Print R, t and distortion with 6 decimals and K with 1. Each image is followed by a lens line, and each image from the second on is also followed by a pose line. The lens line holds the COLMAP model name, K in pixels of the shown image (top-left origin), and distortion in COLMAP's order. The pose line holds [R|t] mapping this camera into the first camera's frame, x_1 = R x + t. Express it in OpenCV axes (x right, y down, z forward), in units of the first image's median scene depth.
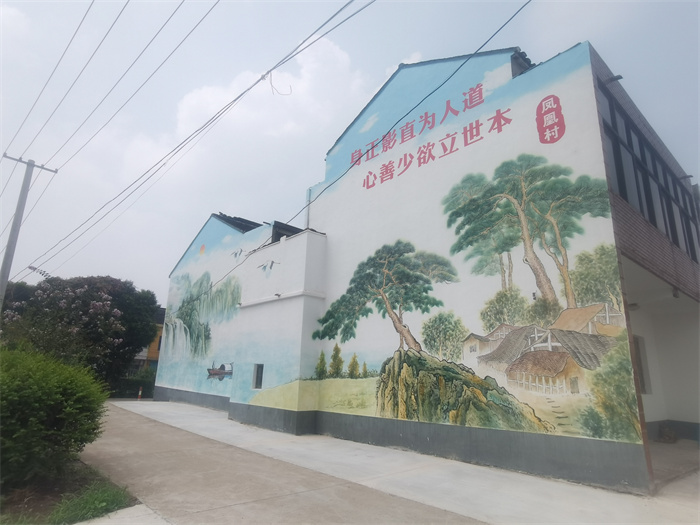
lens RADIAL K [[433.2, 0, 350.0], [0, 433.2, 262.5], [0, 0, 1]] dist [-0.067155, 0.068274]
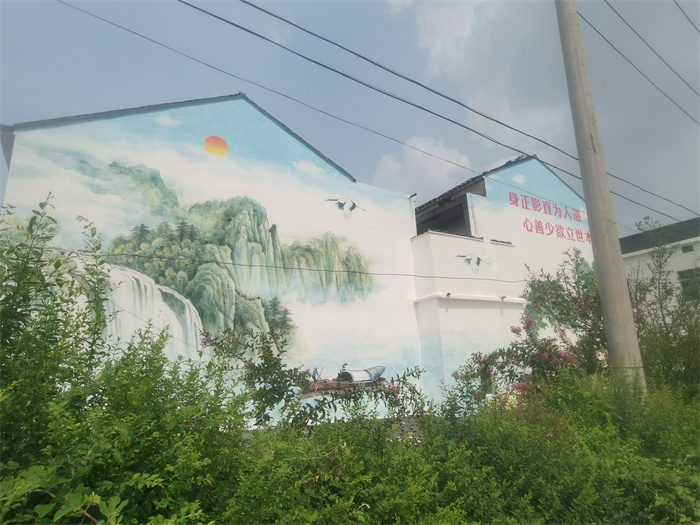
lens RADIAL K [[433.2, 0, 350.0], [0, 433.2, 262.5], [0, 0, 1]] dist [-0.067155, 0.068274]
pose [[0.187002, 0.211081, 0.959414, -1.639812], [-0.211818, 0.962333, -0.170437, 0.329046], [-0.959252, -0.171349, 0.224669, 1.532280]]
